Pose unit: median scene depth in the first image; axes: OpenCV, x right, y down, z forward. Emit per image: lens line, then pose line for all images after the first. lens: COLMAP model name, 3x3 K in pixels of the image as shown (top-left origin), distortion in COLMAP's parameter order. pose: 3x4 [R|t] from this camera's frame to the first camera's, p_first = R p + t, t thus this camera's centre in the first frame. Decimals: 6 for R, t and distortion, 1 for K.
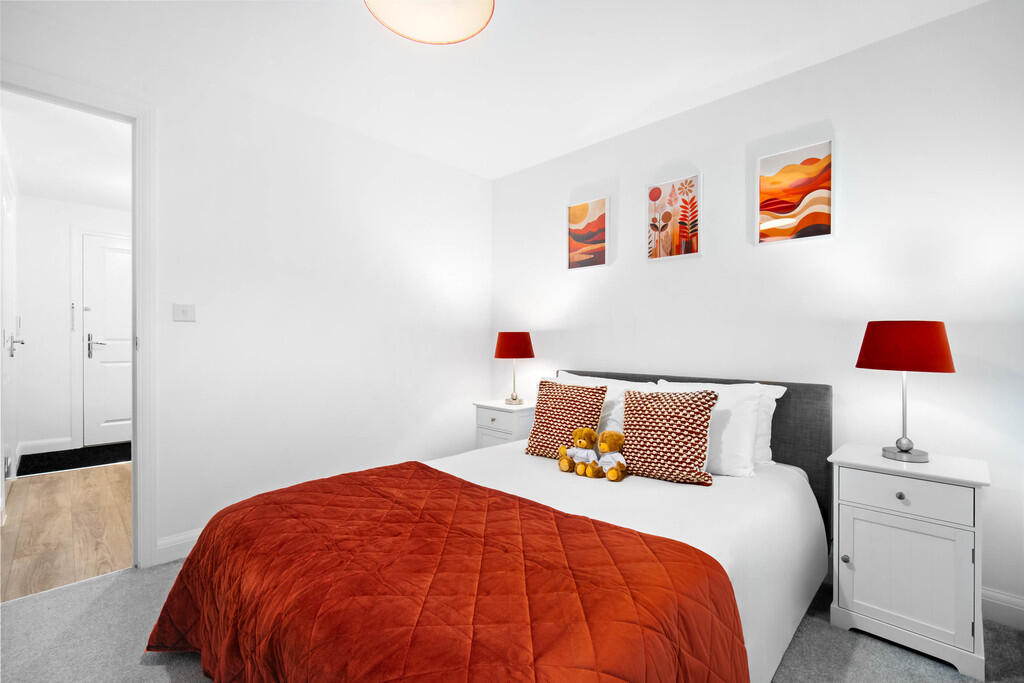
lens RADIAL K [[455.7, 0, 509.6], [0, 455.7, 340.3], [0, 0, 1]] dist [-0.003606, 0.002100]
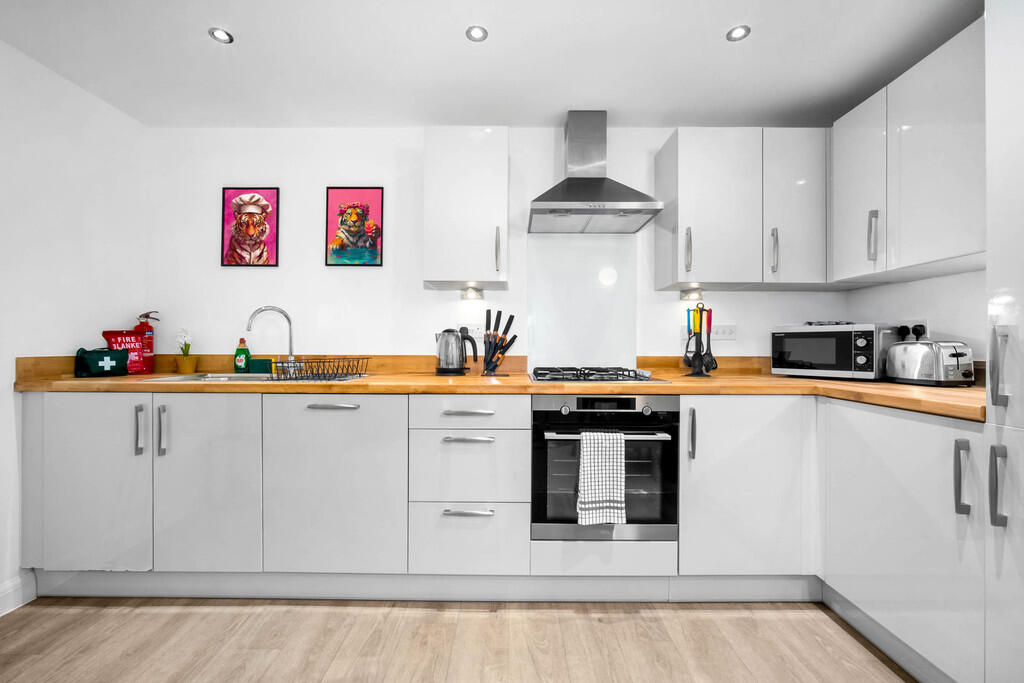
lens RADIAL K [[455.7, 0, 507.9], [0, 455.7, 349.9], [0, 0, 1]] dist [-0.003606, 0.002100]
pose [[-0.701866, -0.007001, 0.712274, -1.213269], [-0.005071, 0.999975, 0.004832, -0.041908], [-0.712291, -0.000221, -0.701885, 1.569524]]
